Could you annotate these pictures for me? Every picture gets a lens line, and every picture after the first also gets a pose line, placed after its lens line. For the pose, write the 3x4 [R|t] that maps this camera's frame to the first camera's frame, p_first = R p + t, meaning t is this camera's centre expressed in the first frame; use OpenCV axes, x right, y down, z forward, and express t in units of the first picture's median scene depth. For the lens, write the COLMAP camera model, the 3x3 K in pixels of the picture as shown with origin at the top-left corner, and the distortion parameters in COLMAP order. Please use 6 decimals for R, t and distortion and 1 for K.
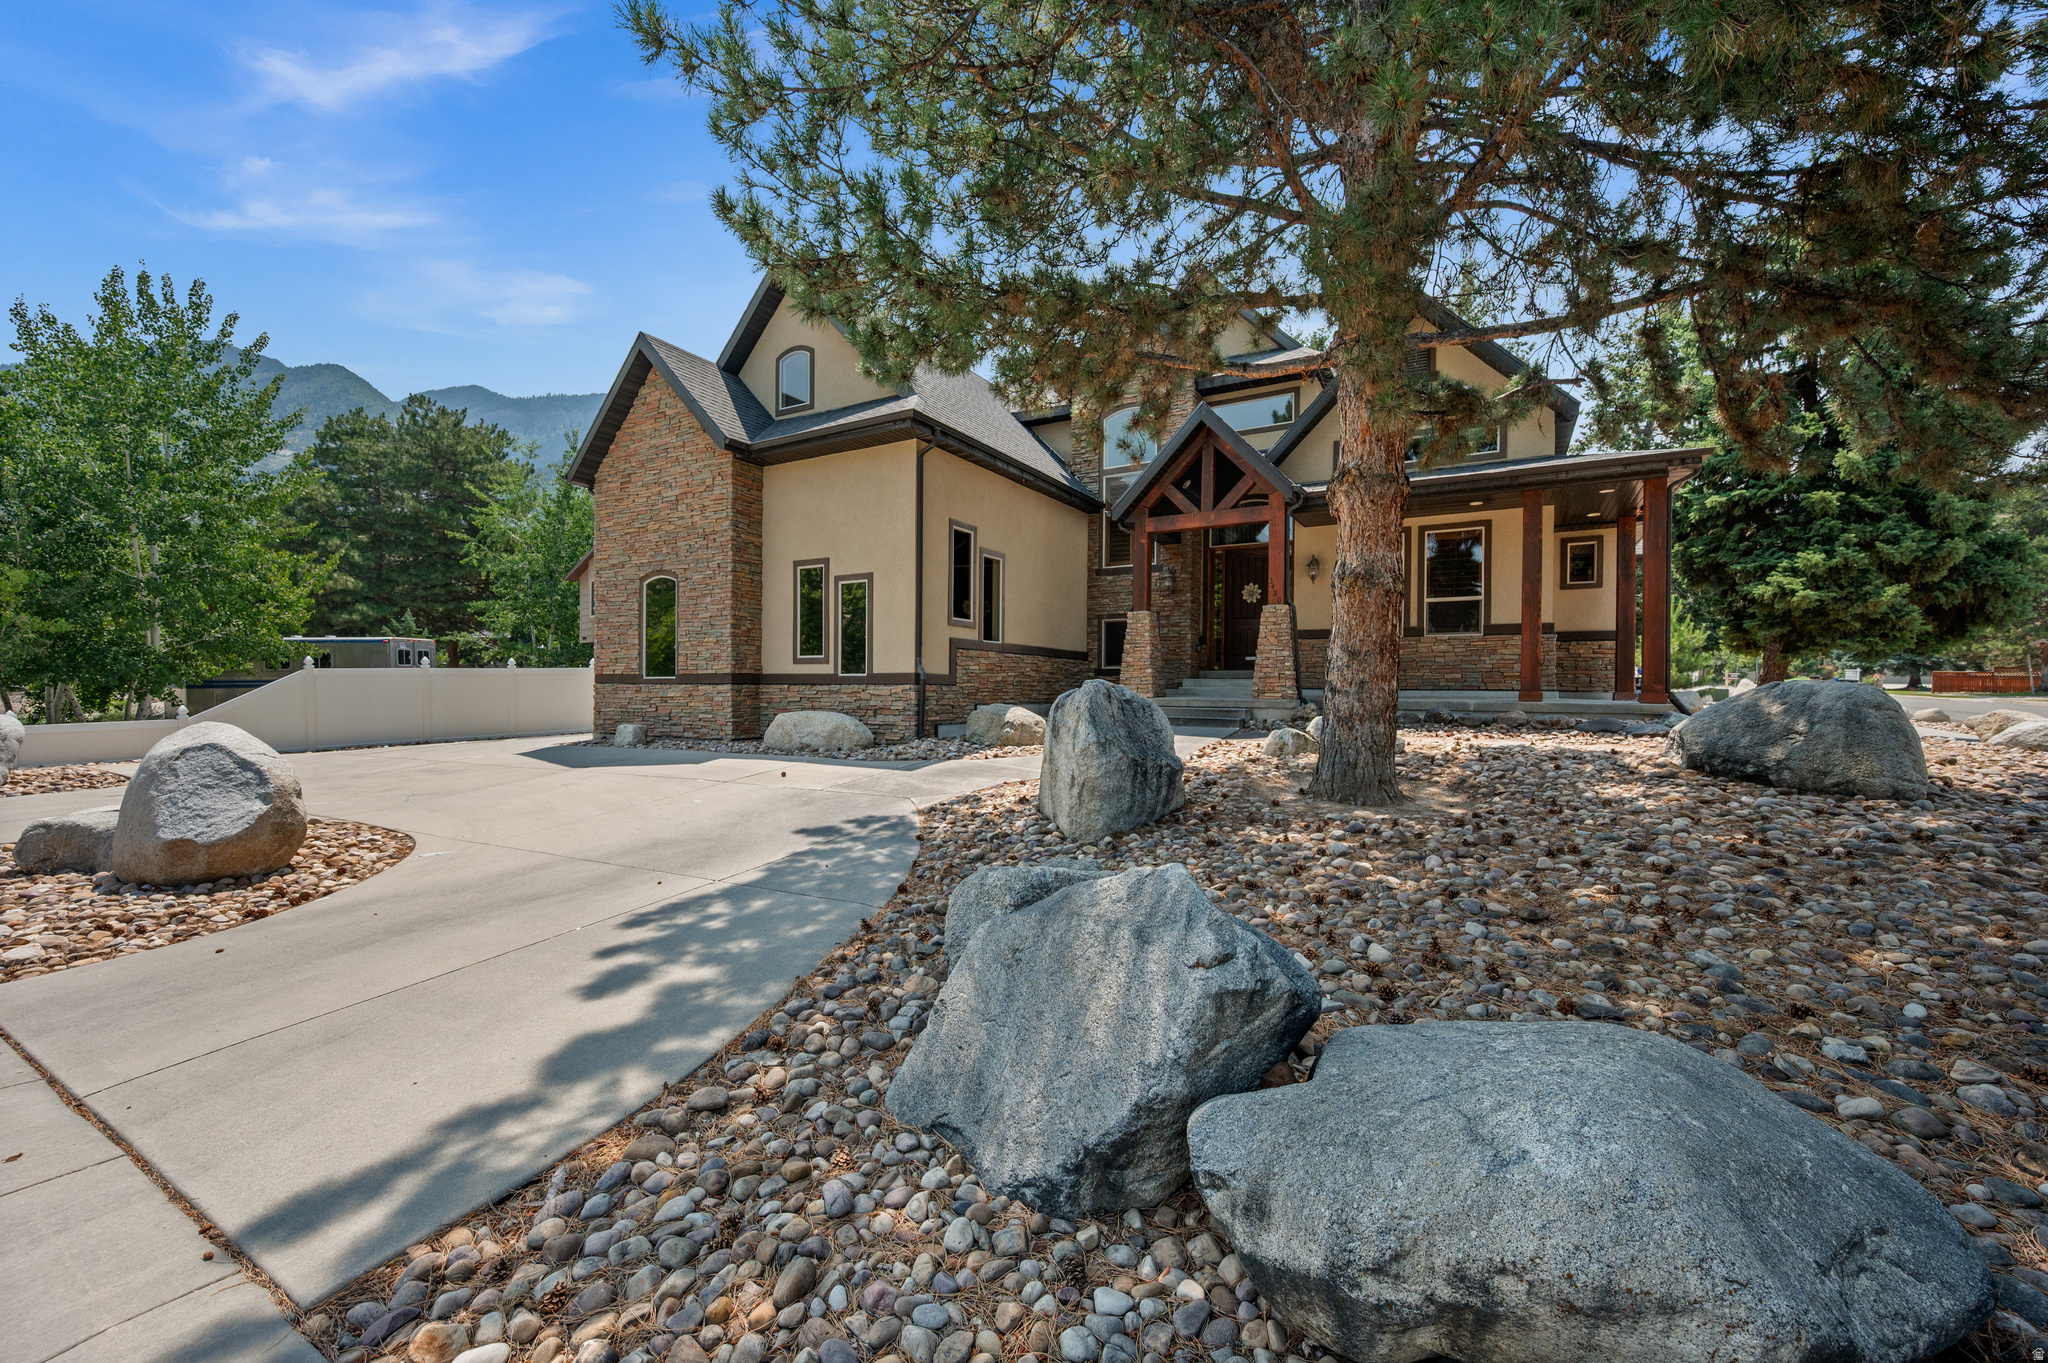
lens RADIAL K [[811.2, 0, 1057.7], [0, 811.2, 681.8], [0, 0, 1]] dist [0.000828, -0.000725]
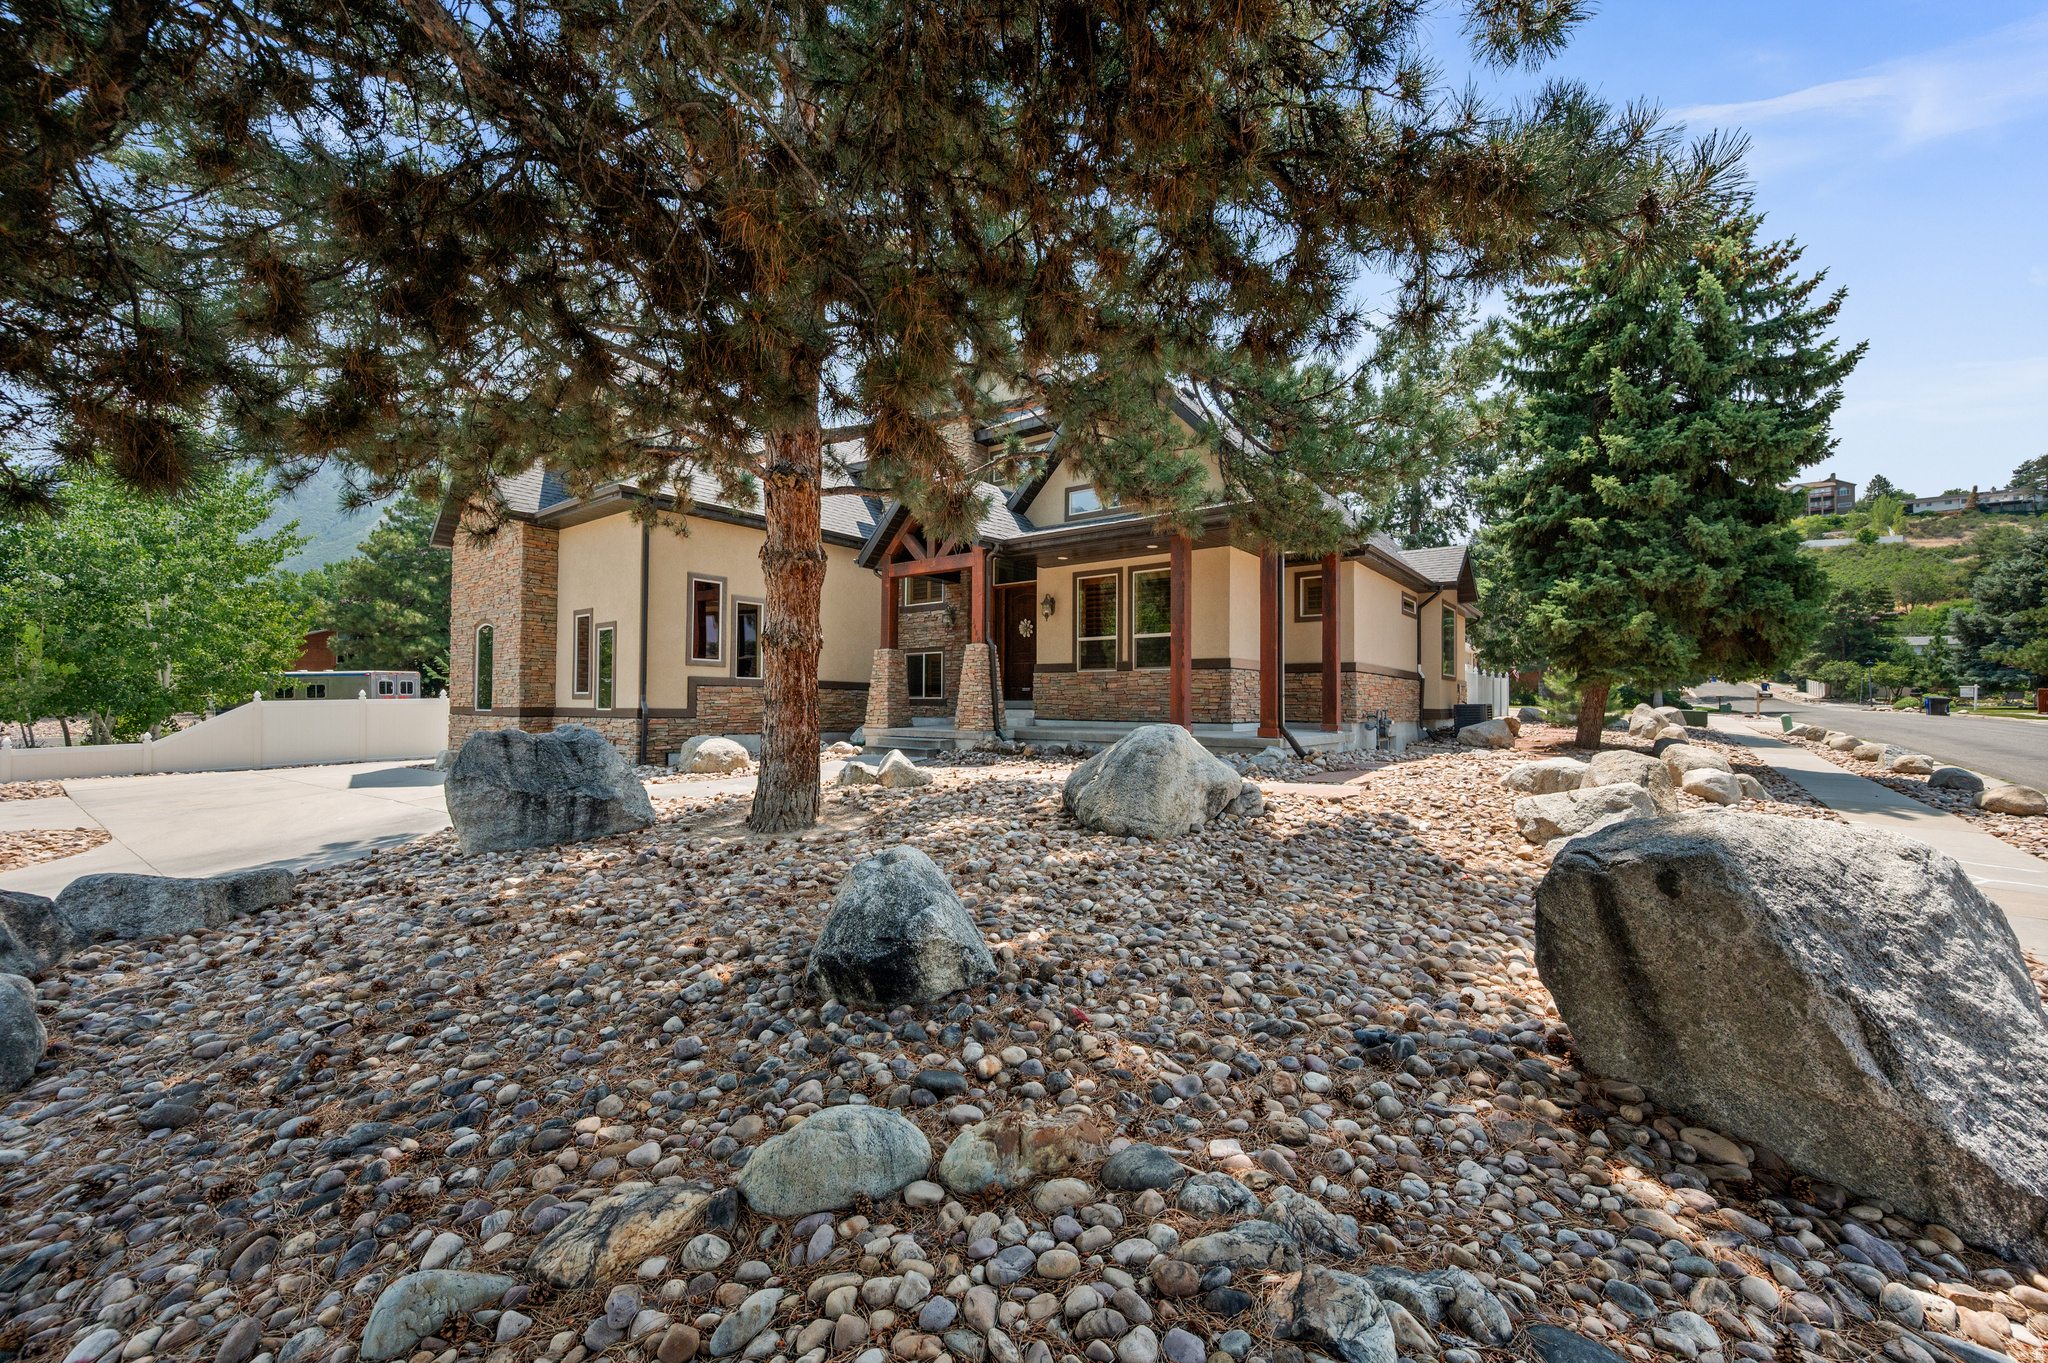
lens RADIAL K [[811.2, 0, 1038.3], [0, 811.2, 681.3], [0, 0, 1]] dist [0.000828, -0.000725]
pose [[0.990987, -0.005215, -0.133856, 0.496612], [0.002392, 0.999772, -0.021238, -0.021166], [0.133936, 0.020726, 0.990773, -0.064856]]
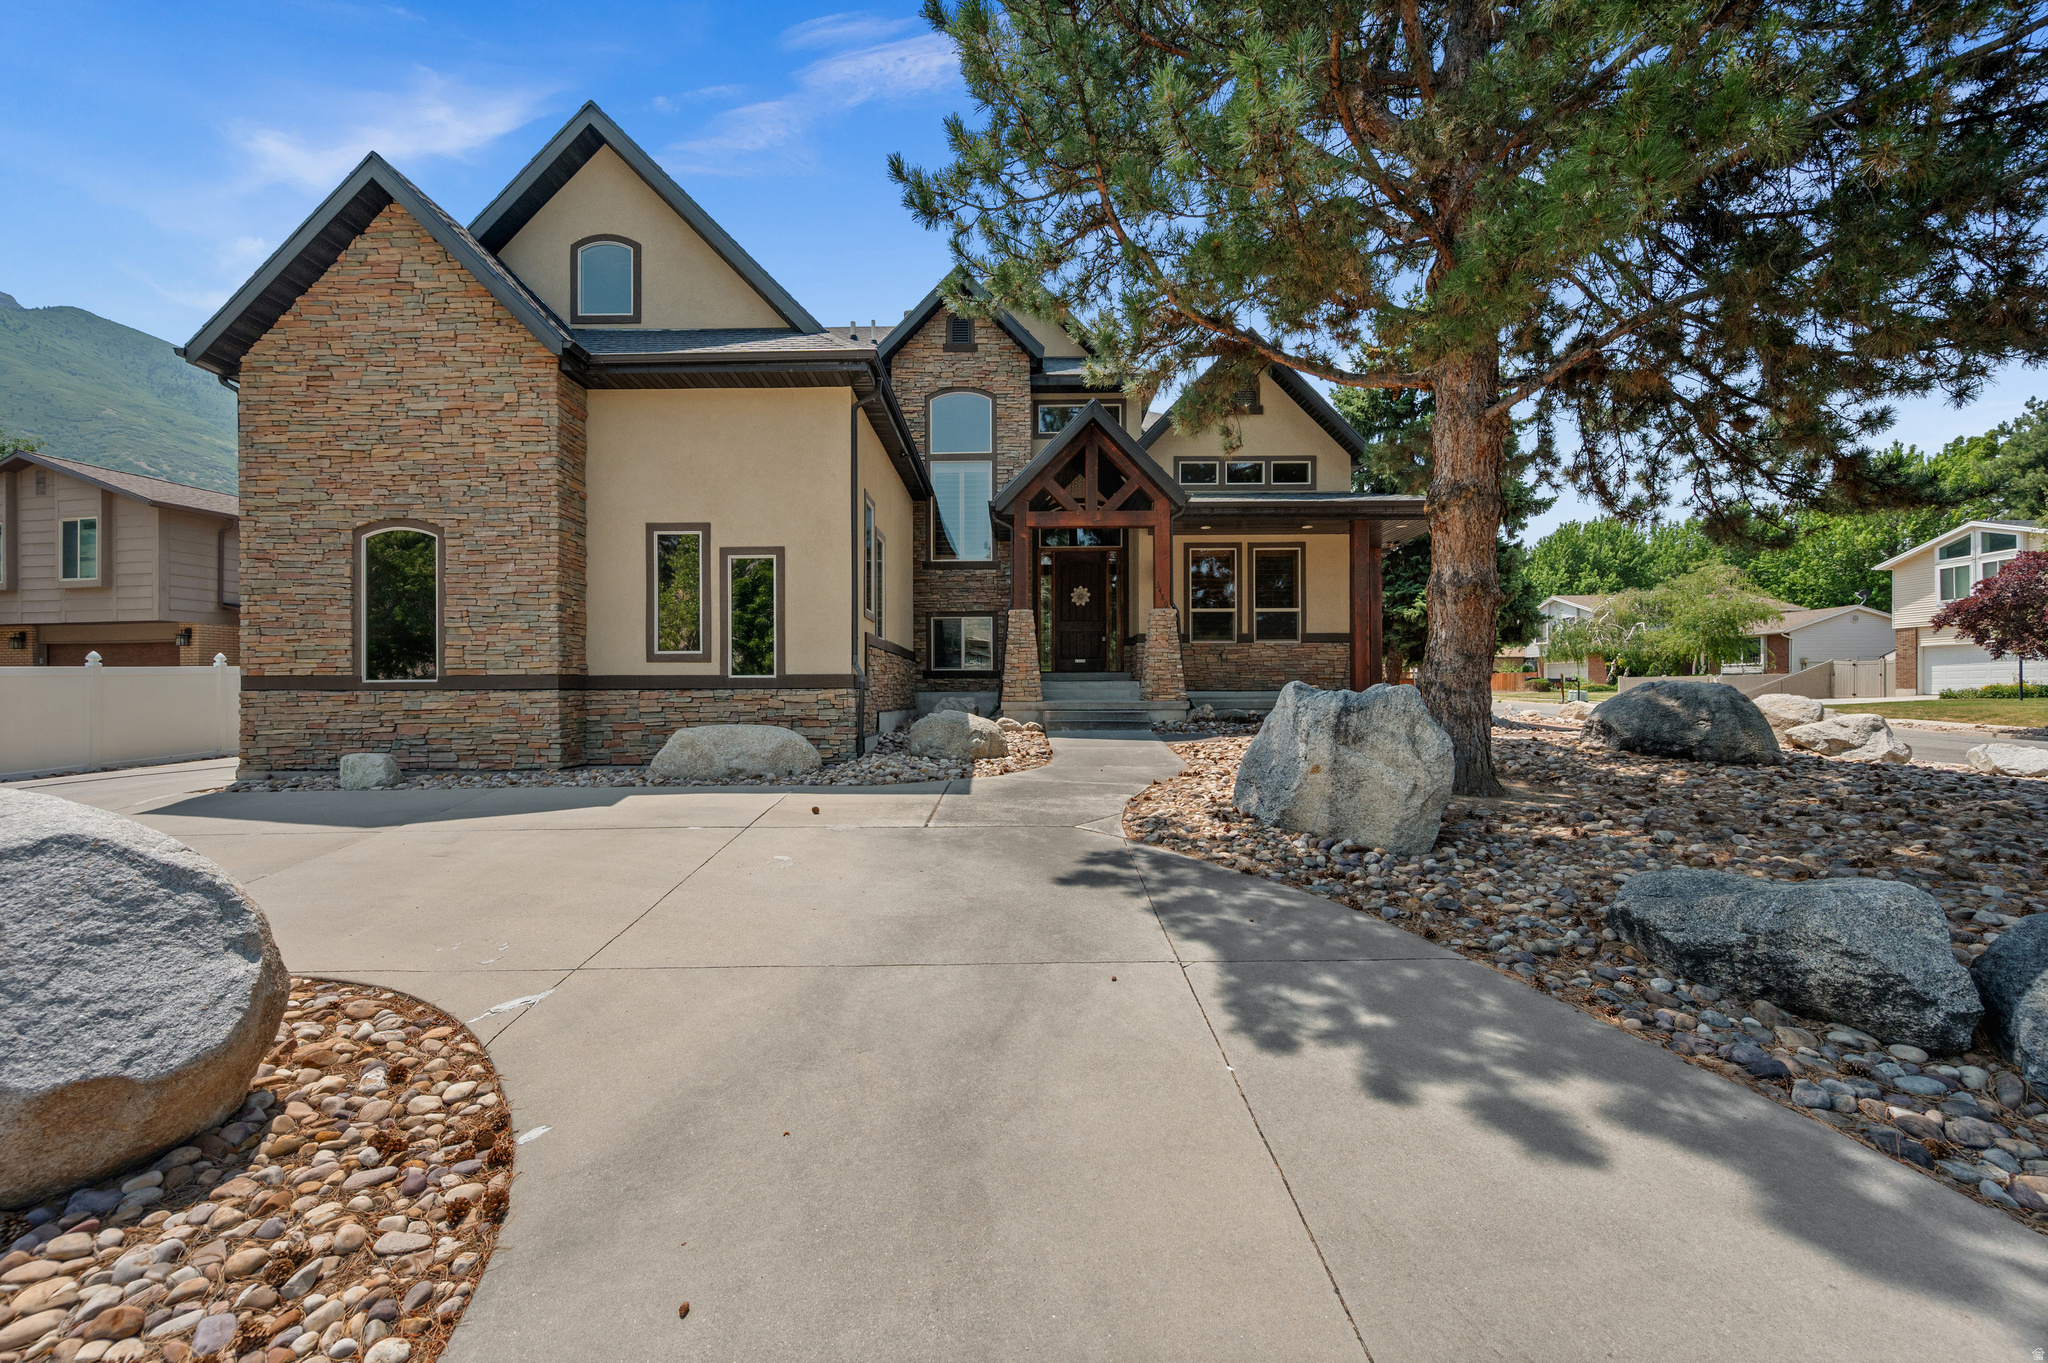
lens RADIAL K [[811.2, 0, 1010.5], [0, 811.2, 681.3], [0, 0, 1]] dist [0.000828, -0.000725]
pose [[0.880311, -0.001662, 0.474393, -0.387354], [0.004183, 0.999982, -0.004258, 0.000085], [-0.474378, 0.005733, 0.880303, 0.191420]]
